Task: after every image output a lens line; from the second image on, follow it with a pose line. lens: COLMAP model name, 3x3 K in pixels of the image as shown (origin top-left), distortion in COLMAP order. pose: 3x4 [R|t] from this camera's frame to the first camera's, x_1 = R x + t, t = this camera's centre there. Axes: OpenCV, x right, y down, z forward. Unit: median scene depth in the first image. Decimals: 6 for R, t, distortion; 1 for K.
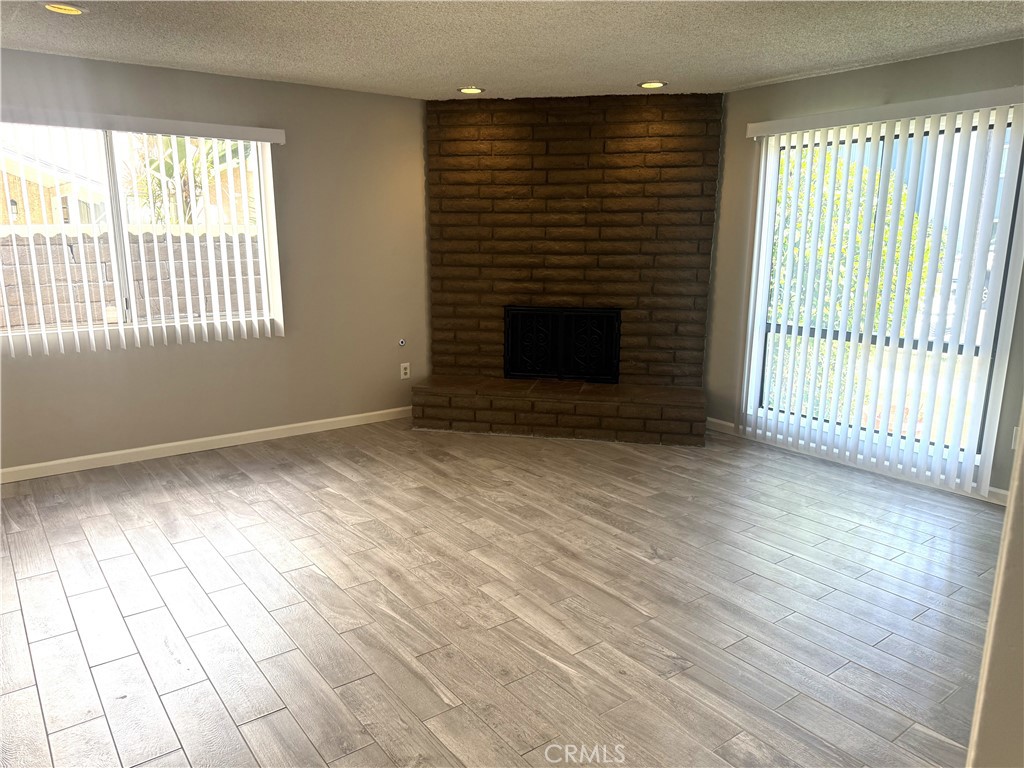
lens RADIAL K [[717.3, 0, 512.0], [0, 717.3, 384.0], [0, 0, 1]] dist [0.188490, -0.406776]
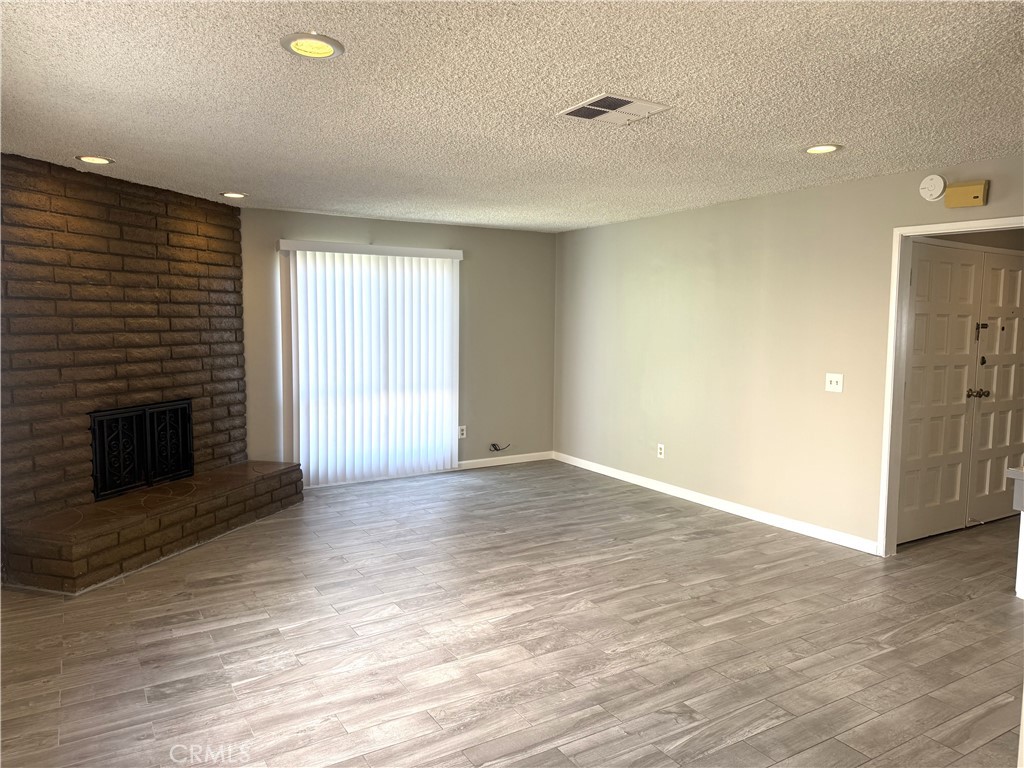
lens RADIAL K [[723.9, 0, 512.0], [0, 723.9, 384.0], [0, 0, 1]] dist [0.042041, -0.056714]
pose [[0.098927, -0.091264, 0.990901, -0.806100], [0.202164, 0.976862, 0.069788, -0.106291], [-0.974342, 0.193421, 0.115089, 0.460722]]
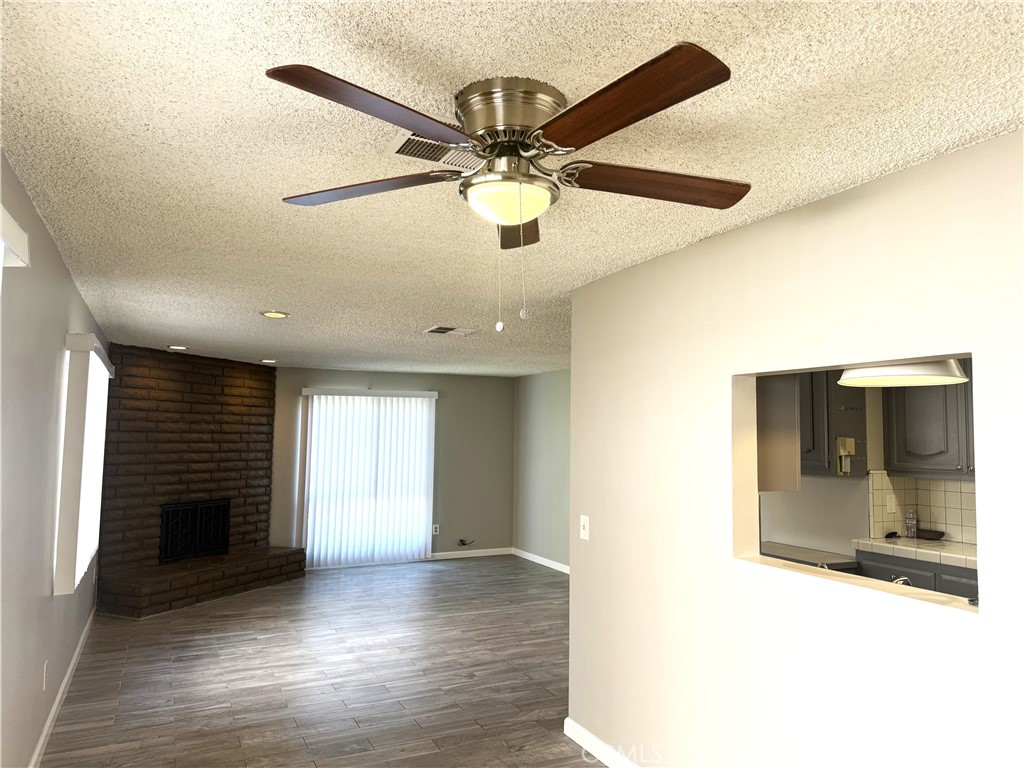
lens RADIAL K [[718.0, 0, 525.2], [0, 718.0, 379.8], [0, 0, 1]] dist [0.040722, -0.087057]
pose [[0.179764, 0.079696, 0.980476, -1.183471], [0.196942, 0.973618, -0.115247, -0.054572], [-0.963794, 0.213814, 0.159326, 0.161645]]
